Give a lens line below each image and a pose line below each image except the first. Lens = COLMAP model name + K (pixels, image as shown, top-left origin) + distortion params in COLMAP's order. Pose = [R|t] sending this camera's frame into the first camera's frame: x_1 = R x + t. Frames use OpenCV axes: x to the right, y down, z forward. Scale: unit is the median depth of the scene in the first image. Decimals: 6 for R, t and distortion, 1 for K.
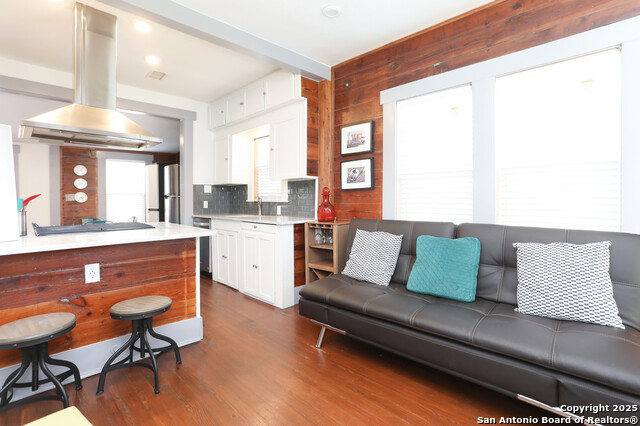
lens RADIAL K [[310.2, 0, 319.0], [0, 310.2, 198.7], [0, 0, 1]] dist [-0.001223, -0.000062]
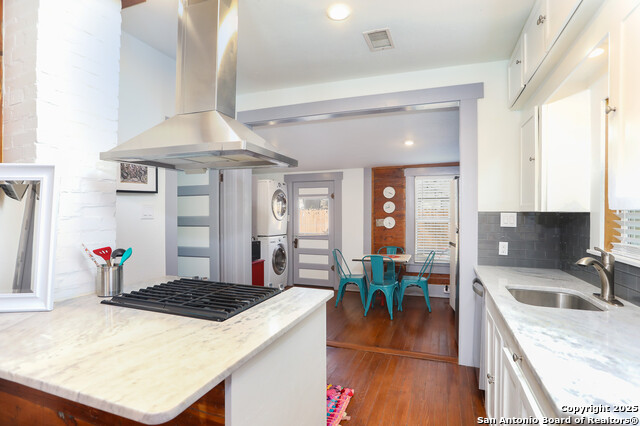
lens RADIAL K [[333.3, 0, 320.0], [0, 333.3, 213.0], [0, 0, 1]] dist [0.006424, 0.001652]
pose [[0.419332, 0.011905, -0.907755, 0.037319], [-0.006349, 0.999928, 0.010180, -0.061434], [0.907811, 0.001495, 0.419378, 0.621765]]
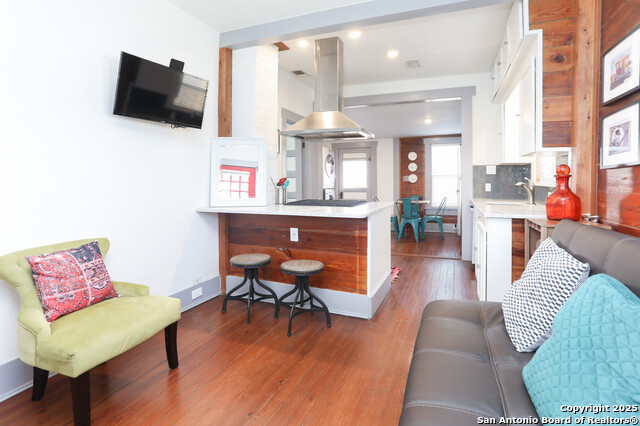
lens RADIAL K [[321.4, 0, 340.7], [0, 321.4, 177.0], [0, 0, 1]] dist [-0.000998, 0.000222]
pose [[0.430737, -0.002440, -0.902474, 0.366852], [-0.002214, 0.999990, -0.003760, -0.007440], [0.902475, 0.003618, 0.430727, 0.309114]]
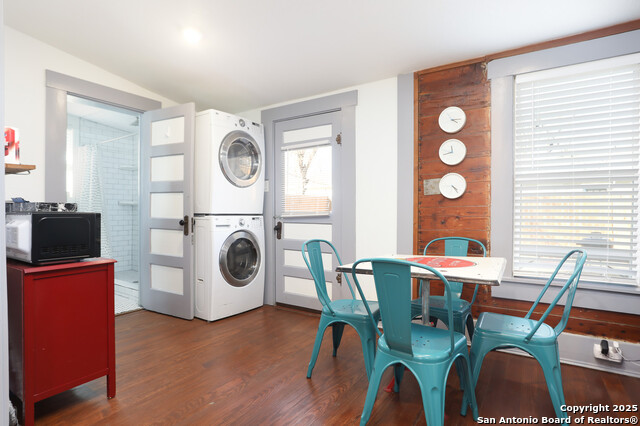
lens RADIAL K [[334.0, 0, 320.0], [0, 334.0, 213.0], [0, 0, 1]] dist [-0.049202, 0.000098]
pose [[0.206273, 0.021428, -0.978260, -0.569099], [-0.004943, 0.999770, 0.020857, 0.035579], [0.978482, 0.000534, 0.206332, 1.115732]]
